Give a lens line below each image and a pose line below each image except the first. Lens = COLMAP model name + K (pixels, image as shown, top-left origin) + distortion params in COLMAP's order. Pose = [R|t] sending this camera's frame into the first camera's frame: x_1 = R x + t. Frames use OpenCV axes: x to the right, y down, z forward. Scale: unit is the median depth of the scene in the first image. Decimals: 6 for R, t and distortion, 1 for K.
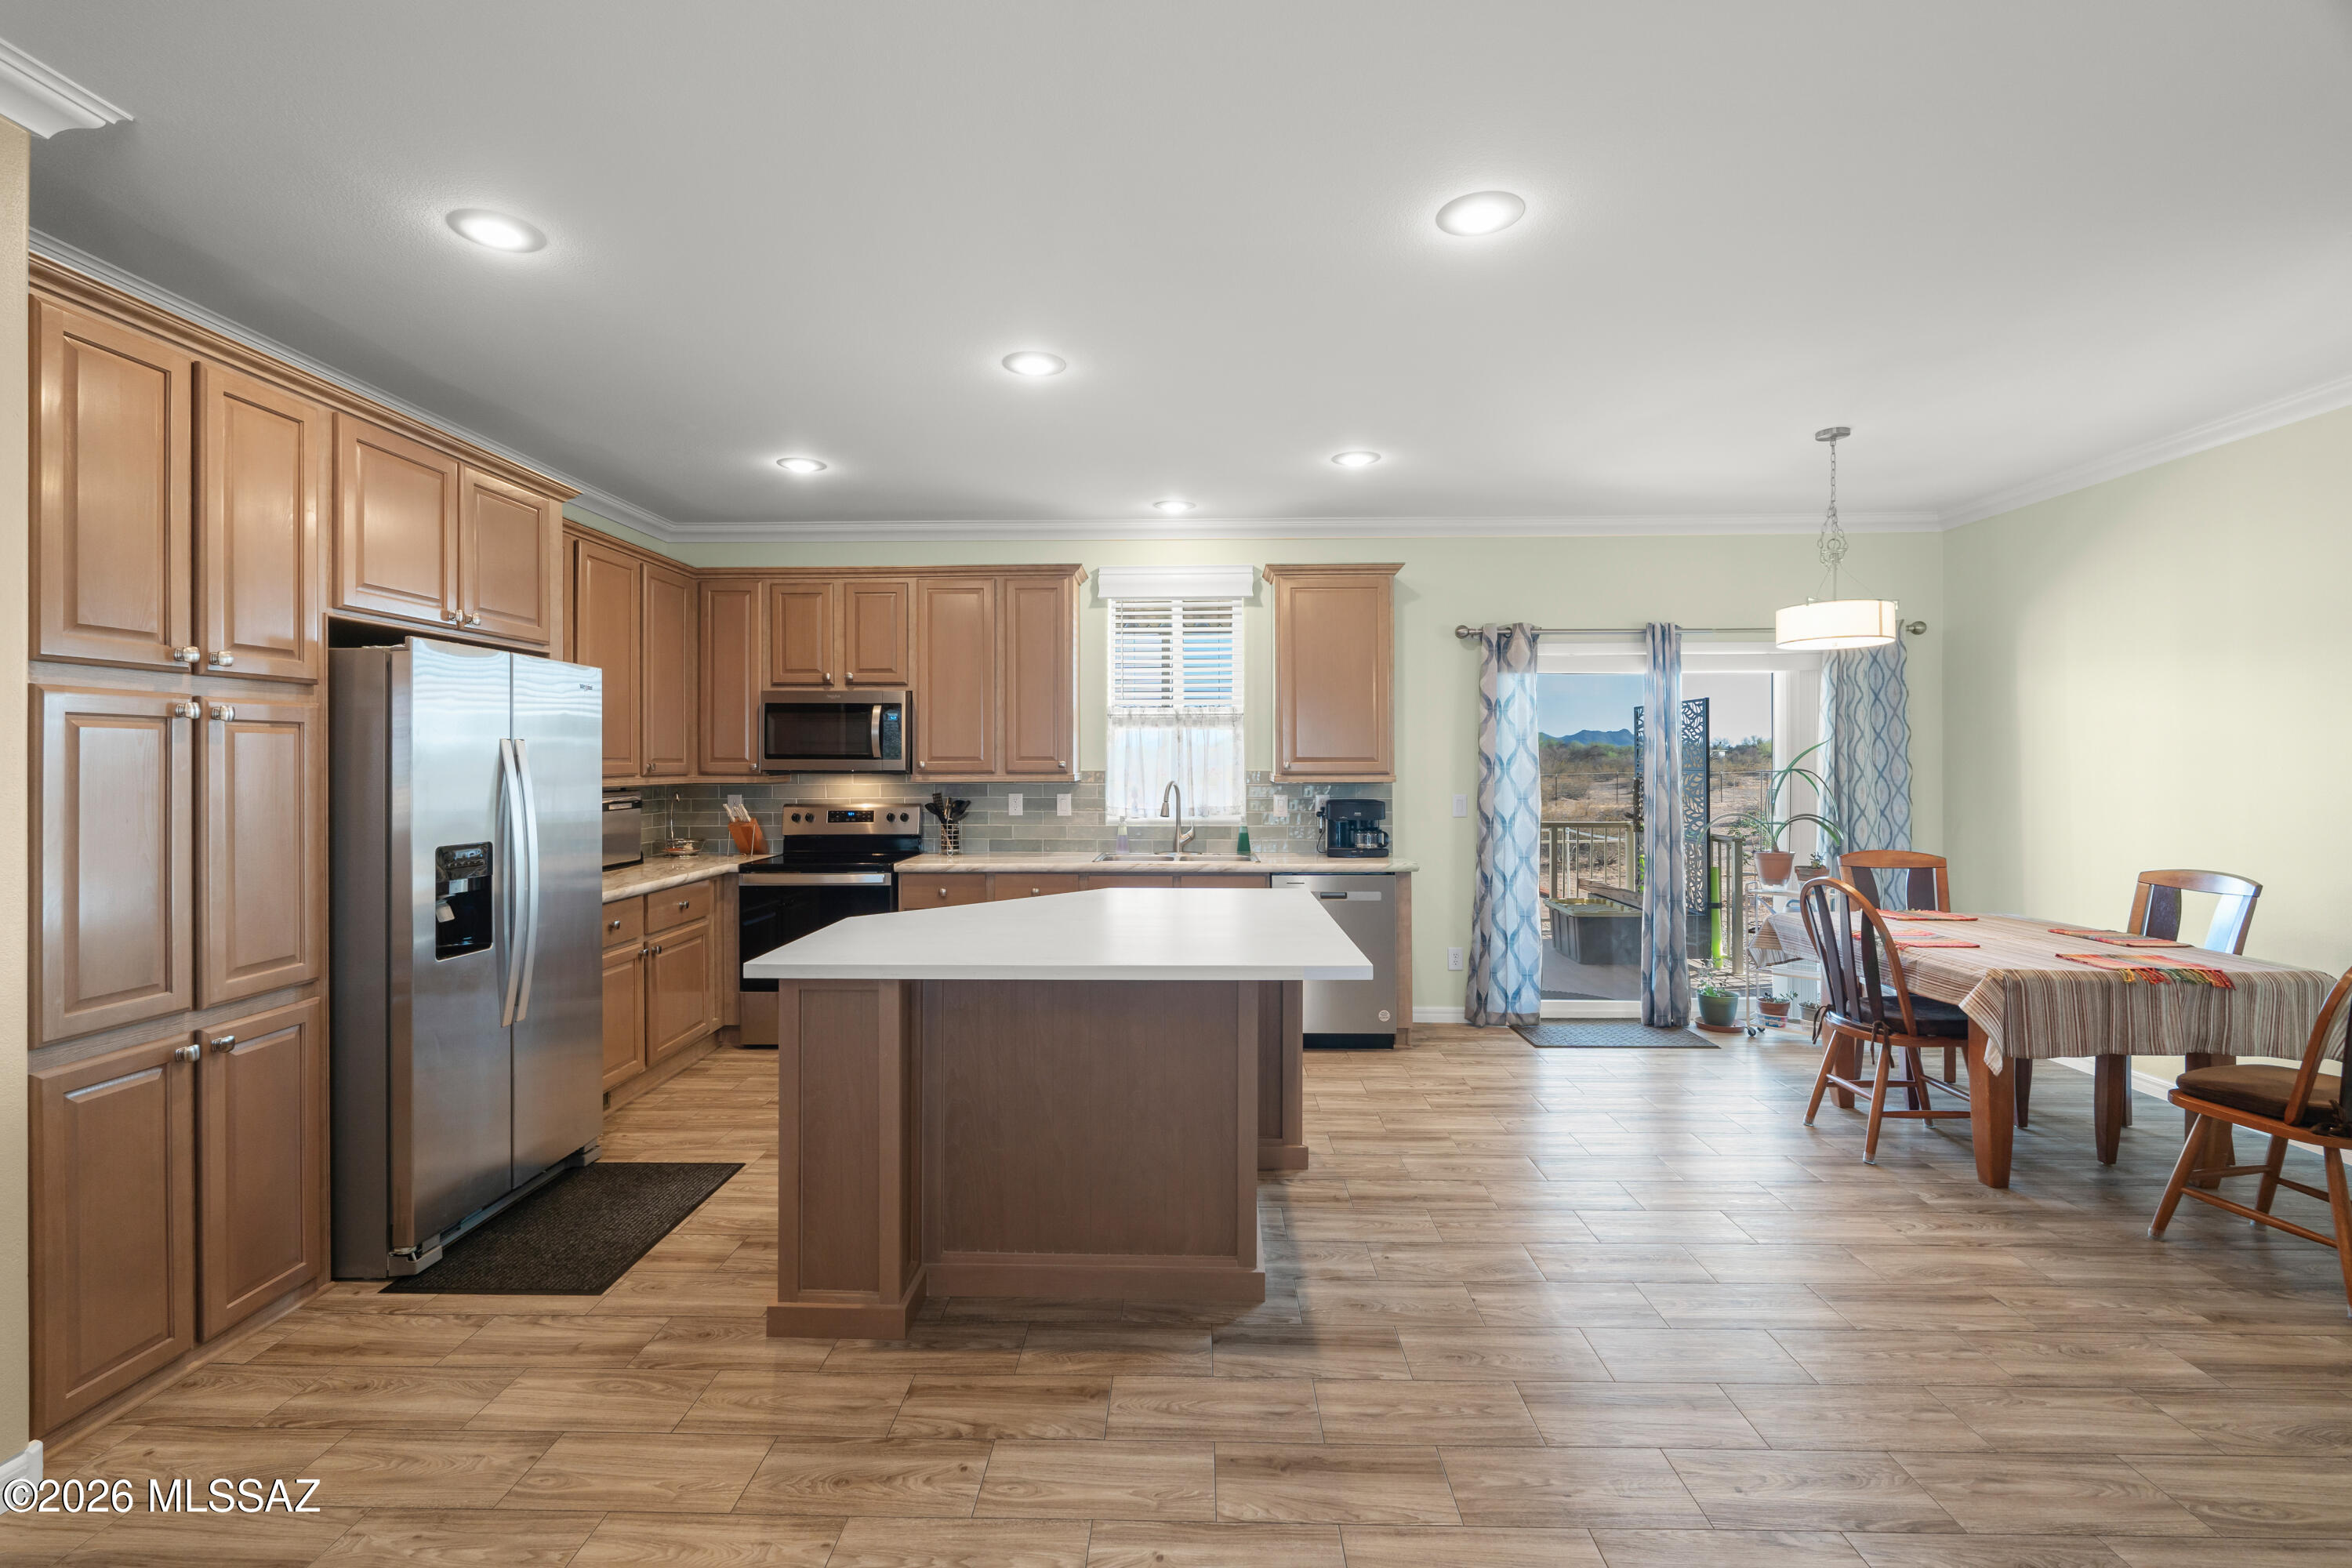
lens RADIAL K [[1040.7, 0, 1170.2], [0, 1040.7, 758.2], [0, 0, 1]] dist [-0.001569, -0.000216]
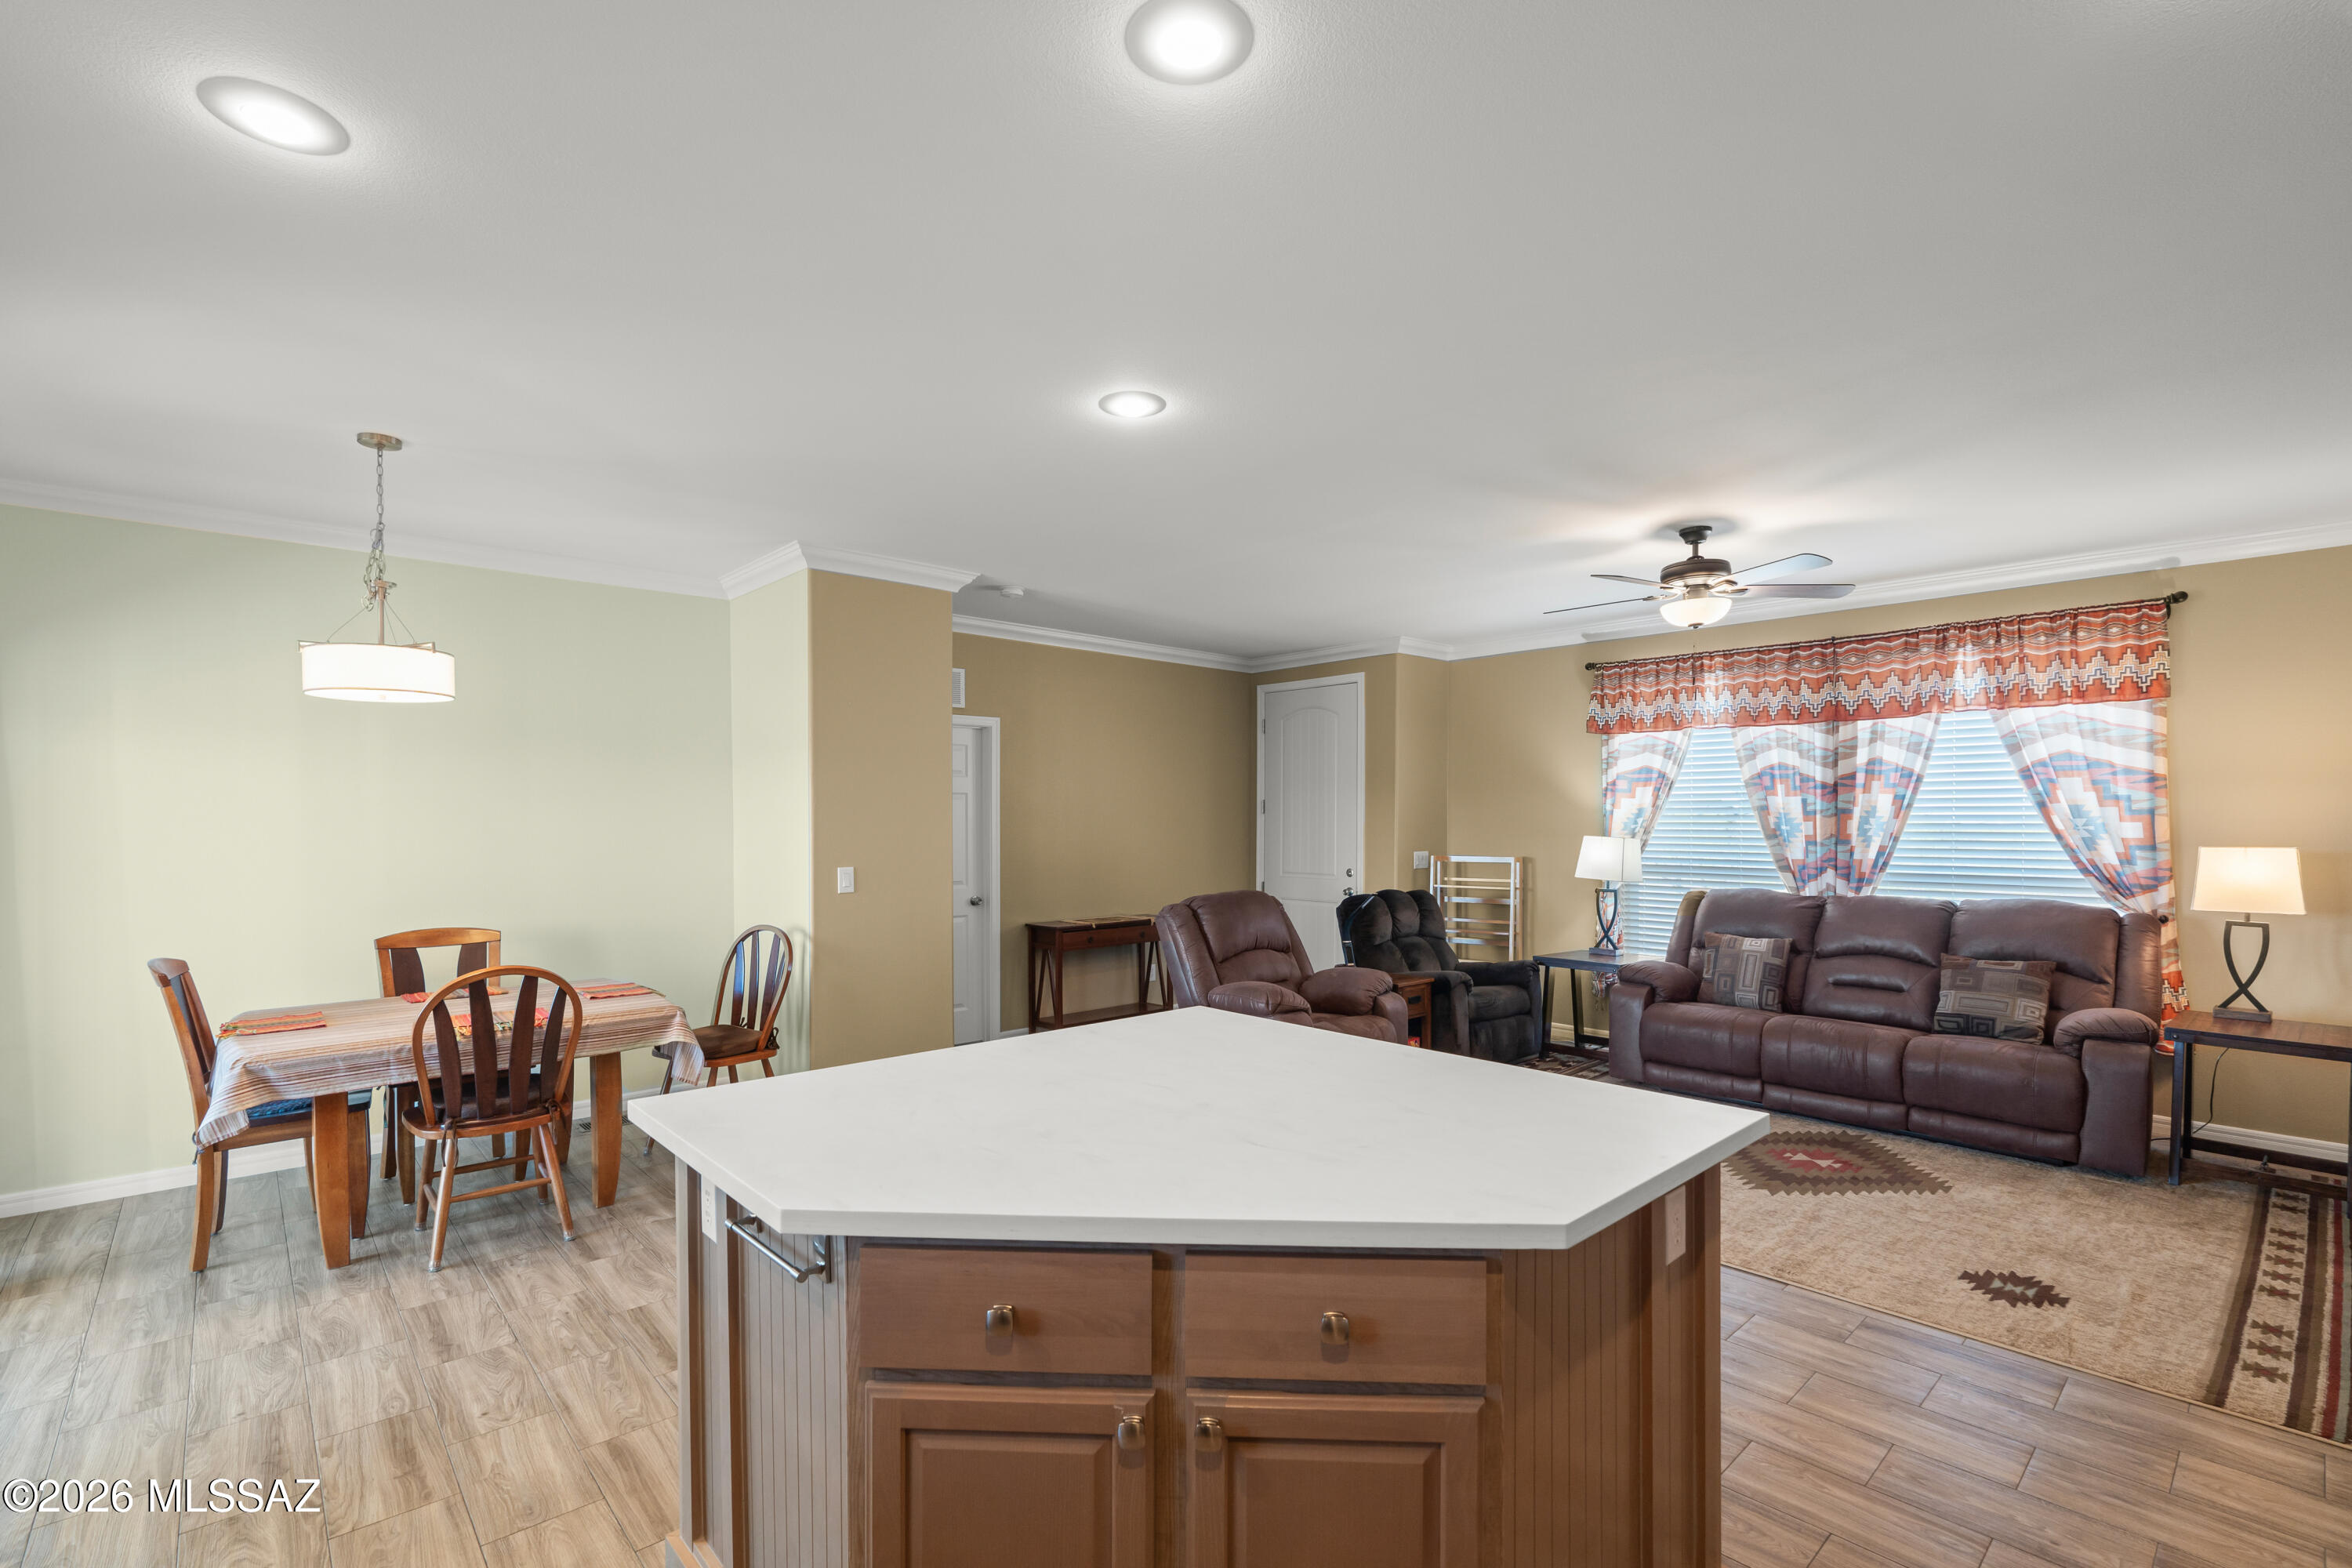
lens RADIAL K [[1045.1, 0, 1181.9], [0, 1045.1, 833.9], [0, 0, 1]] dist [-0.003742, -0.000025]
pose [[-0.691832, -0.006887, 0.722026, -0.398647], [0.001046, 0.999944, 0.010539, -0.008672], [-0.722058, 0.008047, -0.691786, 1.098747]]
